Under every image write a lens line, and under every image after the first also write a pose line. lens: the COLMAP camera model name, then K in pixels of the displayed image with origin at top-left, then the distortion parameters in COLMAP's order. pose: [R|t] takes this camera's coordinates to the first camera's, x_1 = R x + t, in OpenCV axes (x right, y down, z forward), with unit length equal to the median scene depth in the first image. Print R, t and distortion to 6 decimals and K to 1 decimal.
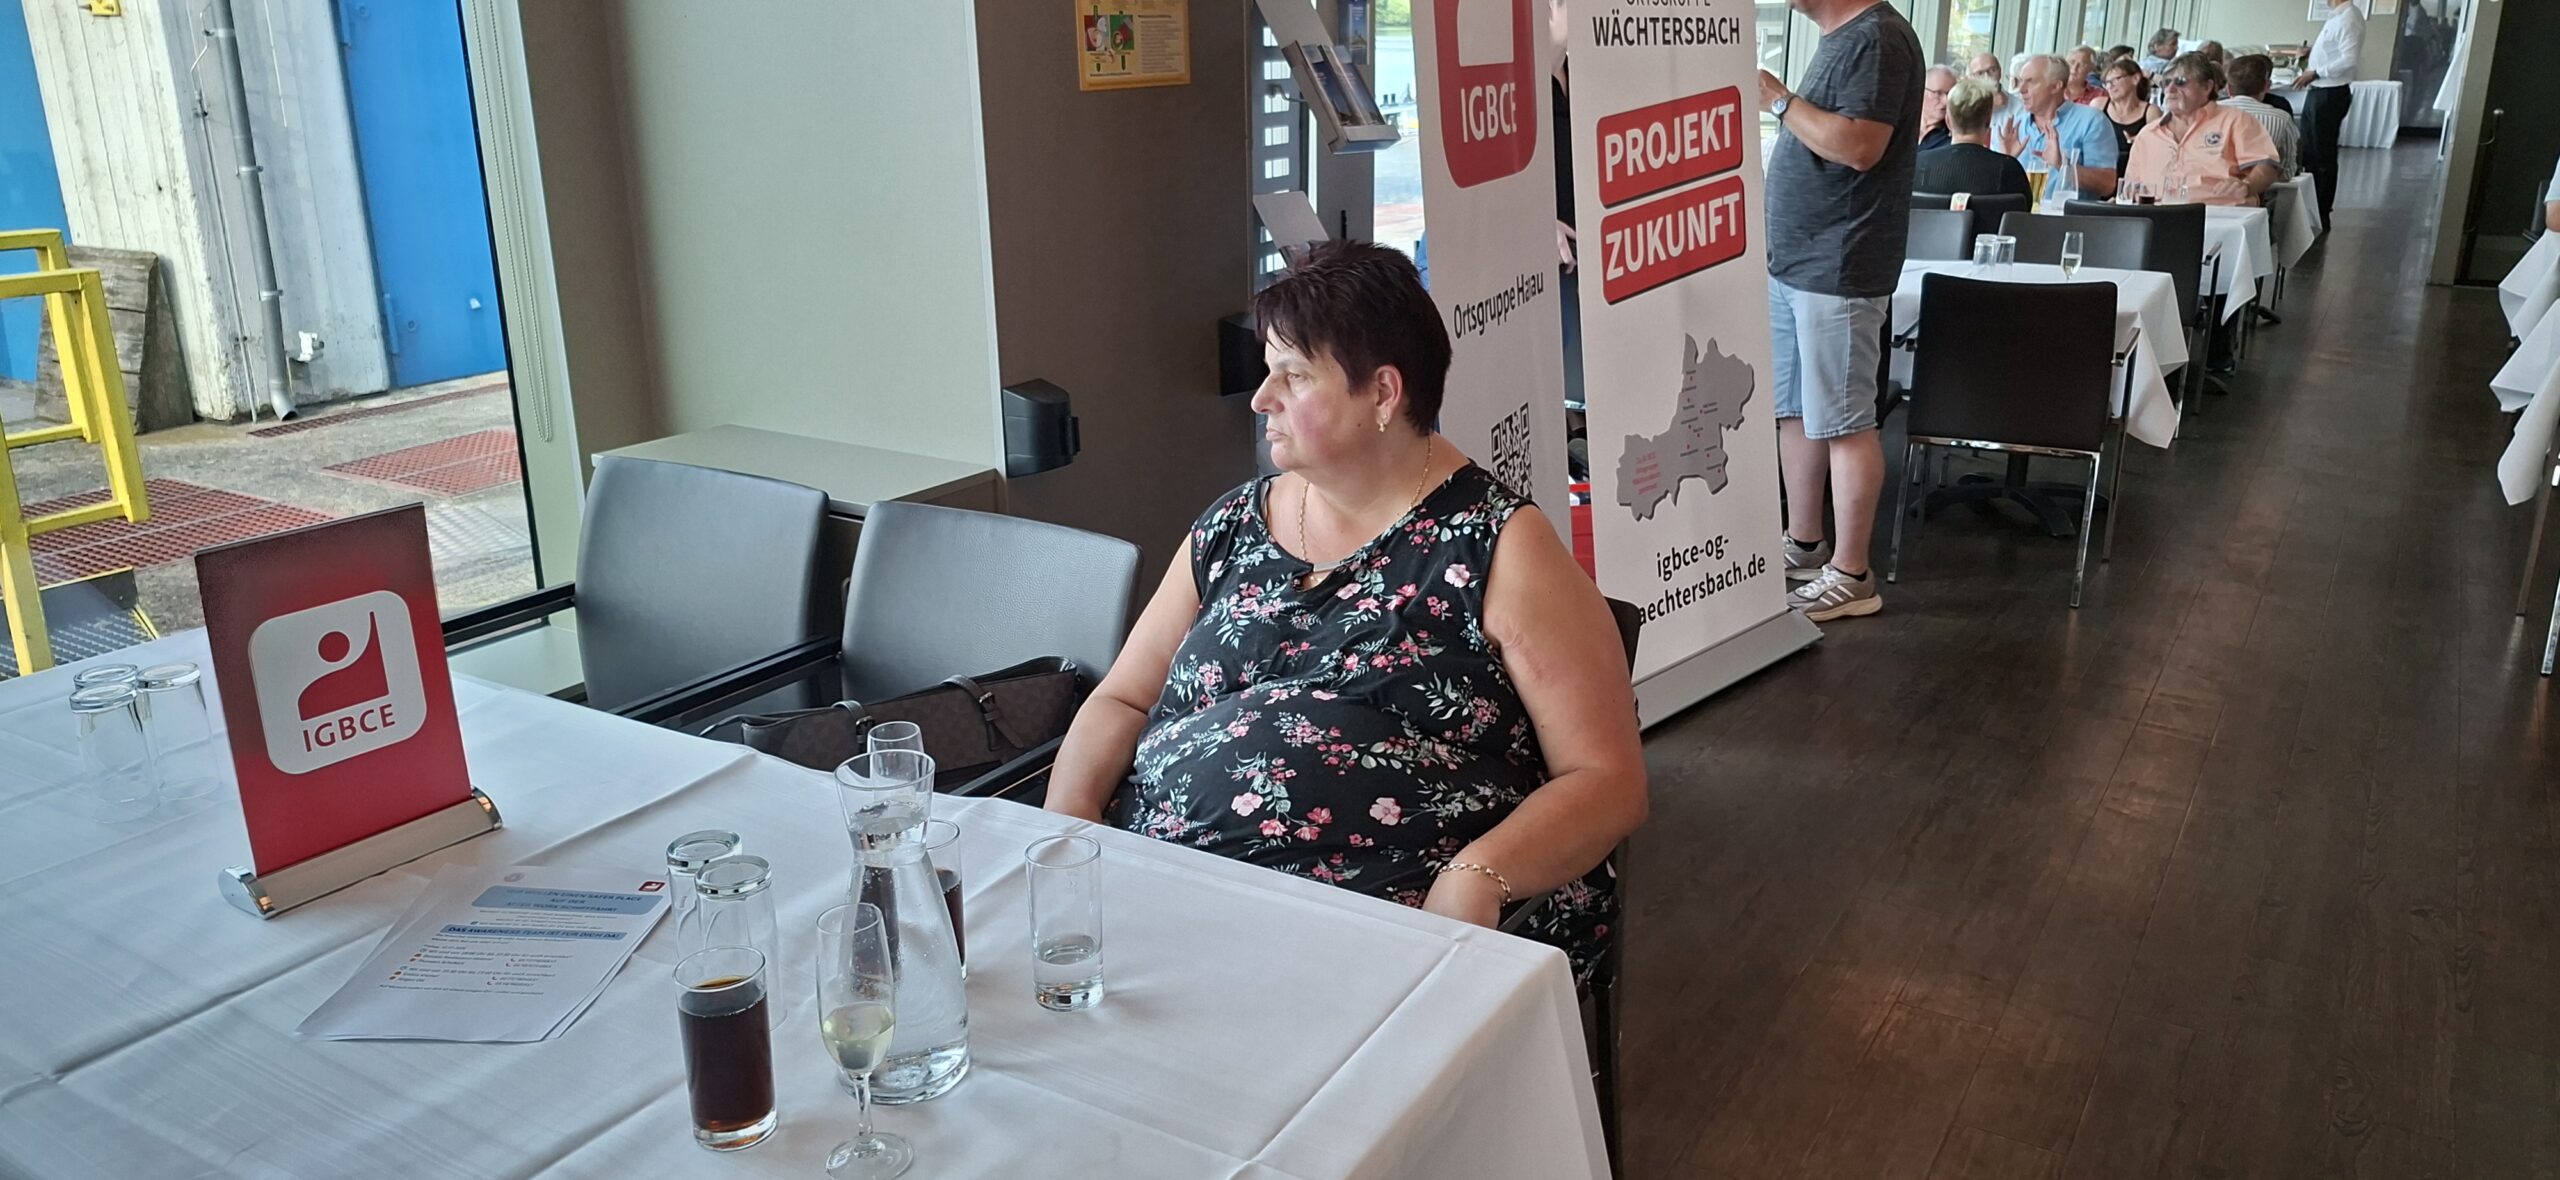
lens RADIAL K [[1773.3, 0, 1341.8], [0, 1773.3, 590.0], [0, 0, 1]] dist [0.113160, -0.100240]
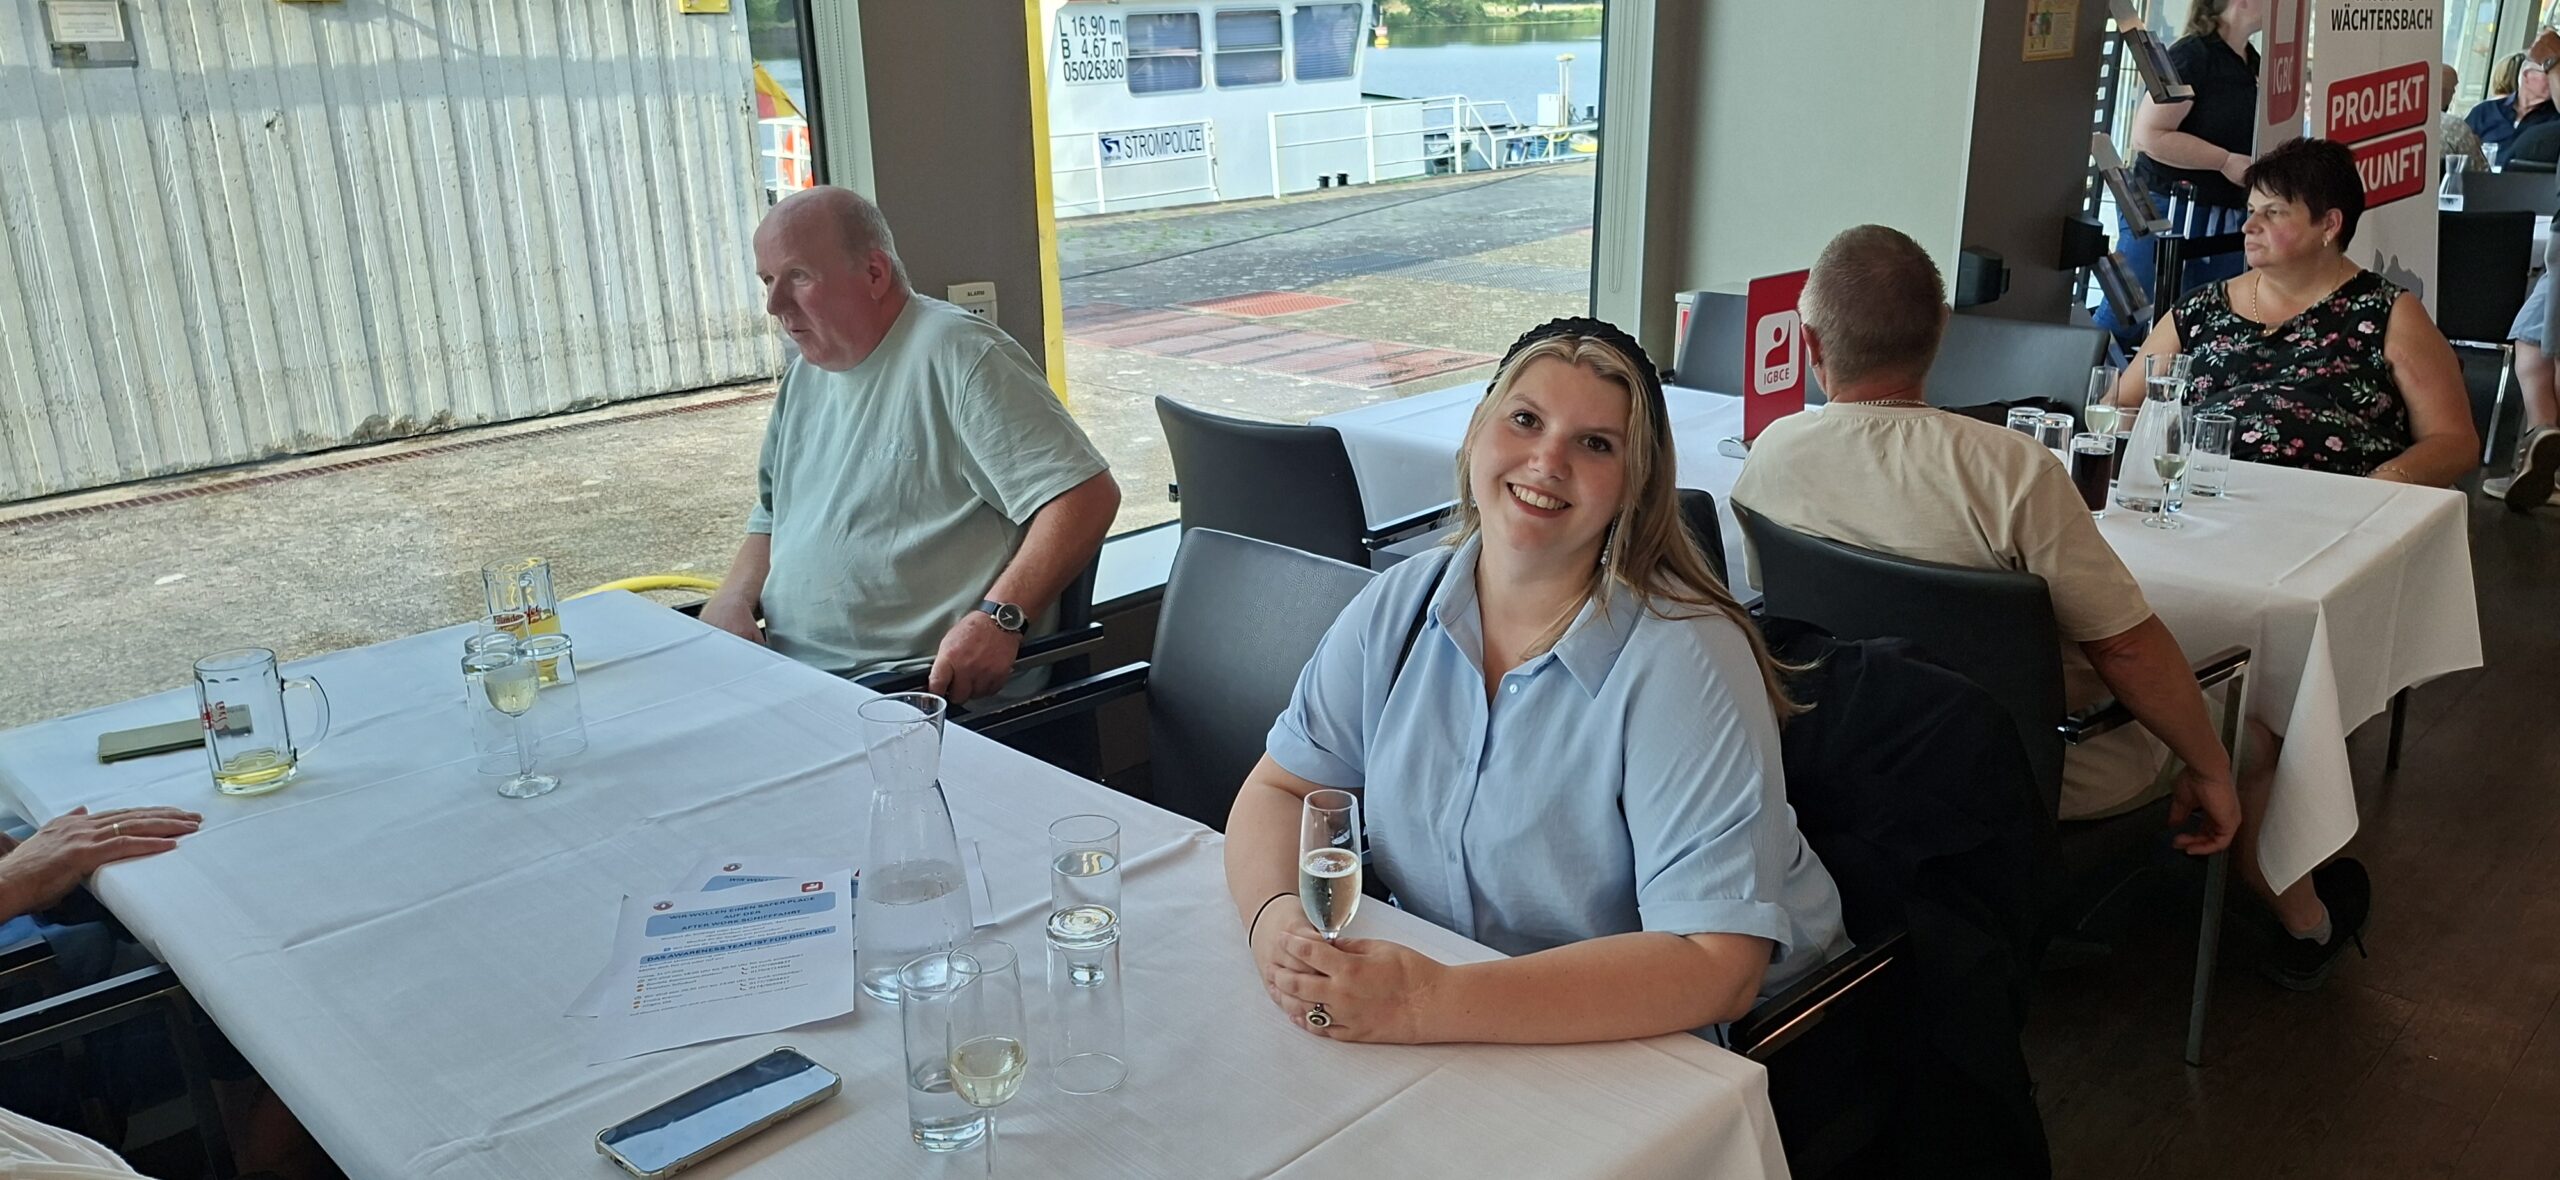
lens RADIAL K [[1794.4, 0, 1318.6], [0, 1794.4, 618.8], [0, 0, 1]] dist [0.001952, -0.000731]
pose [[0.972098, 0.064619, -0.225497, -0.526229], [-0.060551, 0.997854, 0.024916, 0.299420], [0.226623, -0.010567, 0.973925, -0.979577]]
